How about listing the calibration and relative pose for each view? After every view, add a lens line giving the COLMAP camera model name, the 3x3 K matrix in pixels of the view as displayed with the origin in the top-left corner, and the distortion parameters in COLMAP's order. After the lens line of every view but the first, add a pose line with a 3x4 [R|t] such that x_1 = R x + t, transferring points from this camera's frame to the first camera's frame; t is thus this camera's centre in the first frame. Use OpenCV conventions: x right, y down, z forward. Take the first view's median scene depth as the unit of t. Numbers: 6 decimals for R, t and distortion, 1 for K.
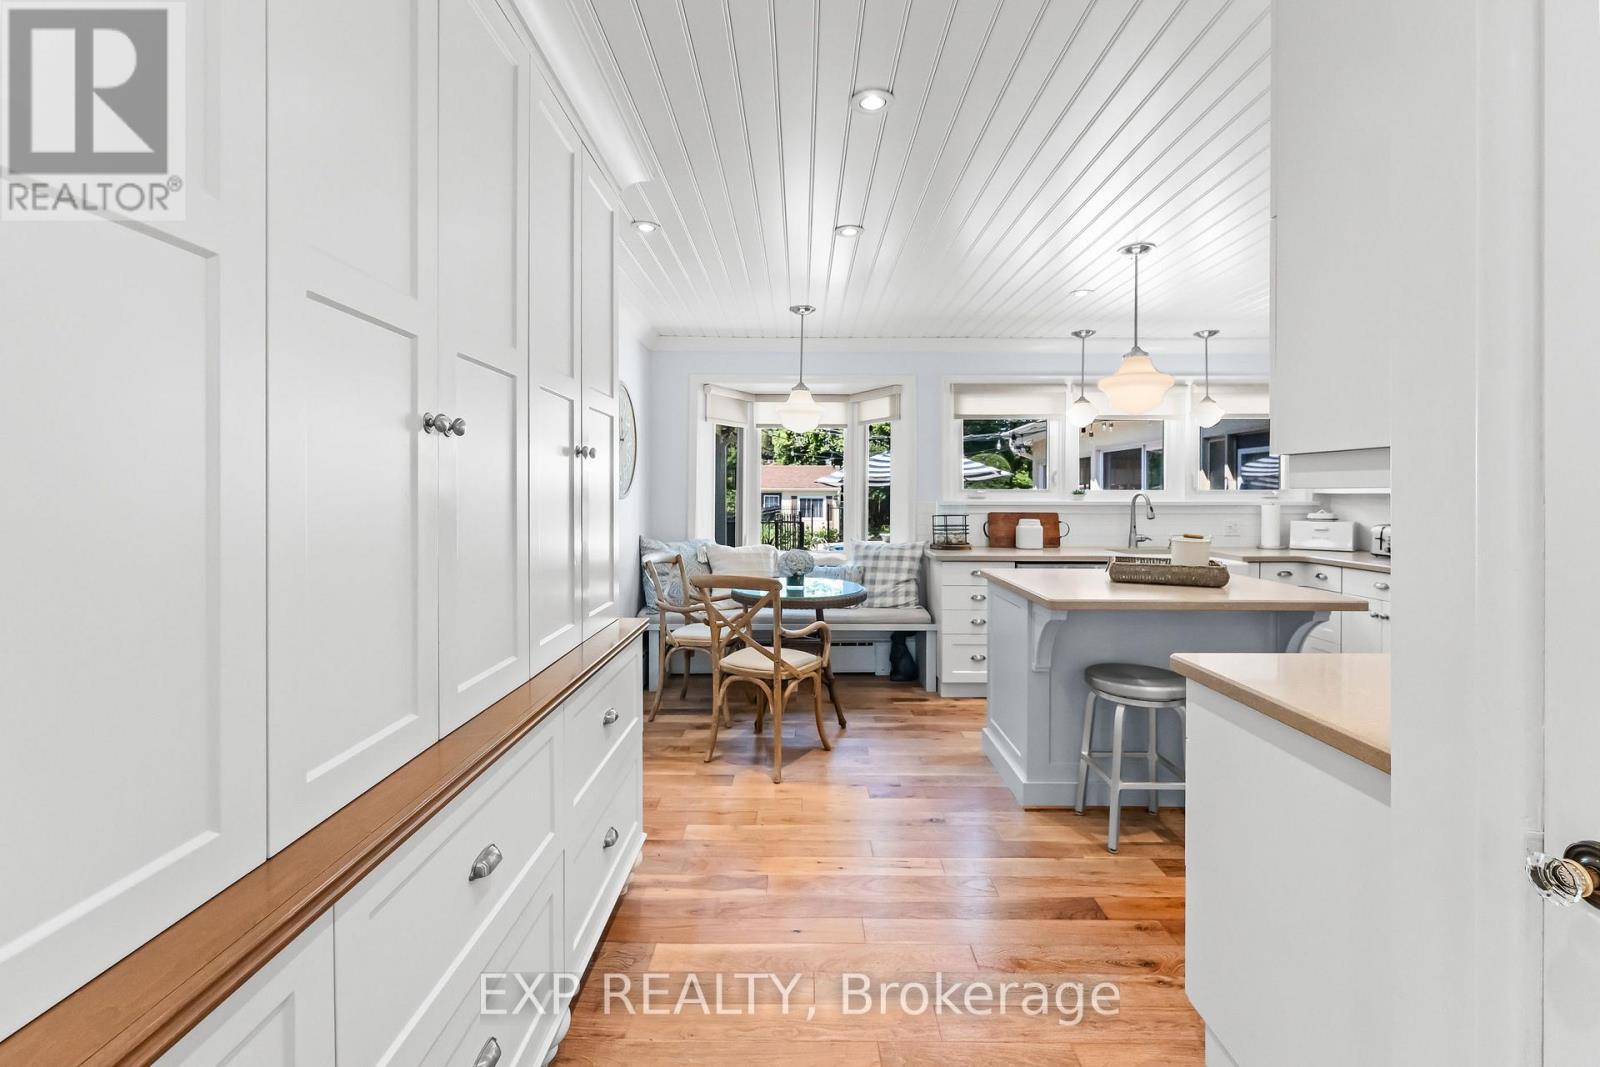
lens RADIAL K [[683.1, 0, 806.0], [0, 683.1, 500.4], [0, 0, 1]] dist [0.000748, -0.000069]
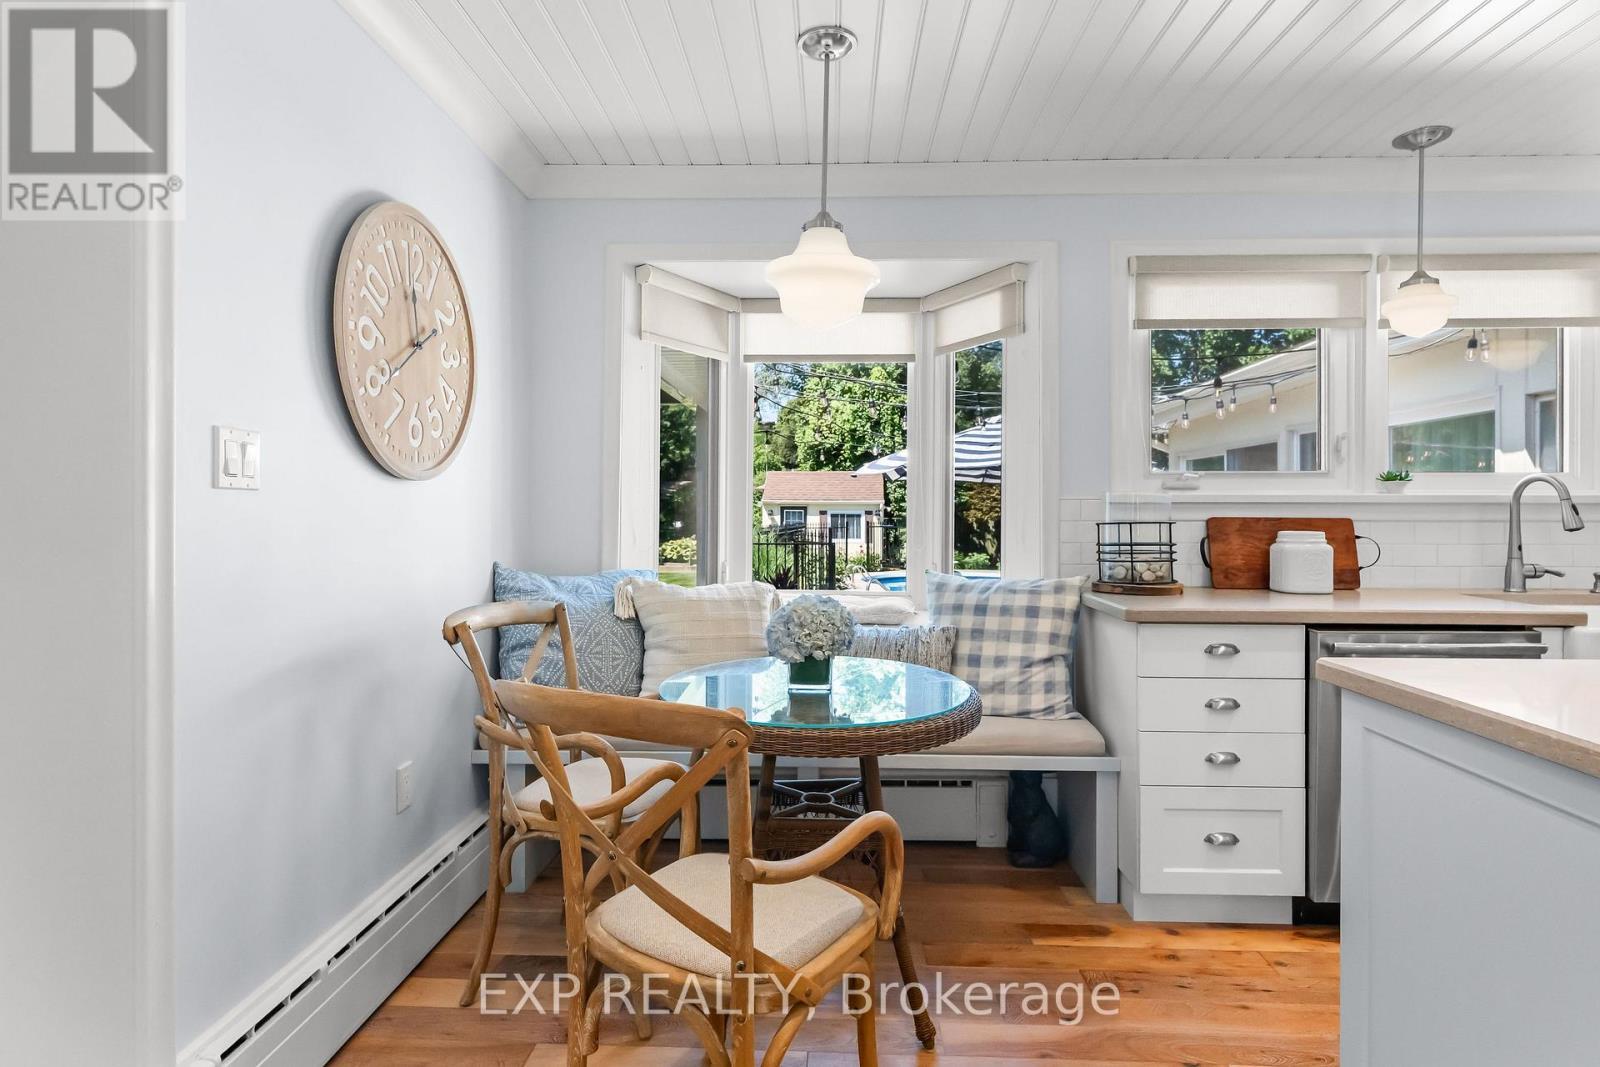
lens RADIAL K [[840.3, 0, 813.2], [0, 840.3, 512.1], [0, 0, 1]] dist [-0.001470, -0.000767]
pose [[0.999529, 0.000417, -0.030693, 0.001961], [-0.000668, 0.999966, -0.008169, 0.019150], [0.030689, 0.008186, 0.999495, 0.396465]]
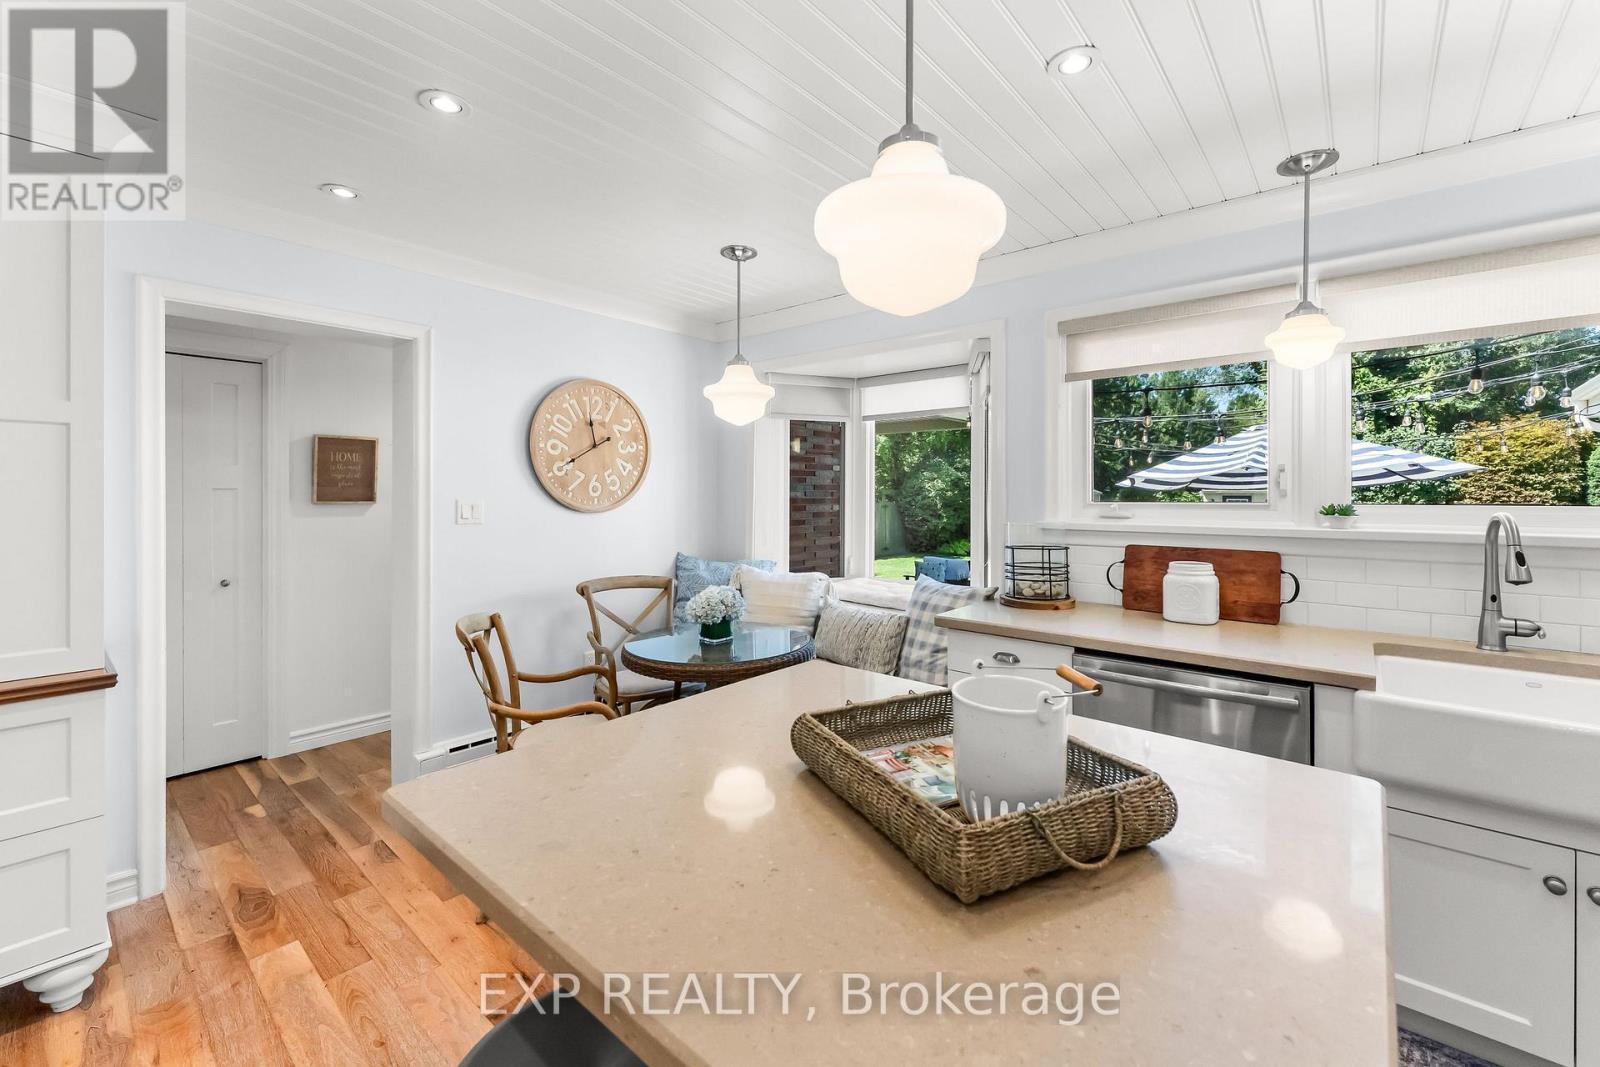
lens RADIAL K [[659.0, 0, 818.4], [0, 659.0, 495.0], [0, 0, 1]] dist [-0.000439, -0.000617]
pose [[0.768468, -0.000392, -0.639888, 0.424393], [-0.006706, 0.999940, -0.008666, -0.016390], [0.639853, 0.010951, 0.768420, 0.444186]]
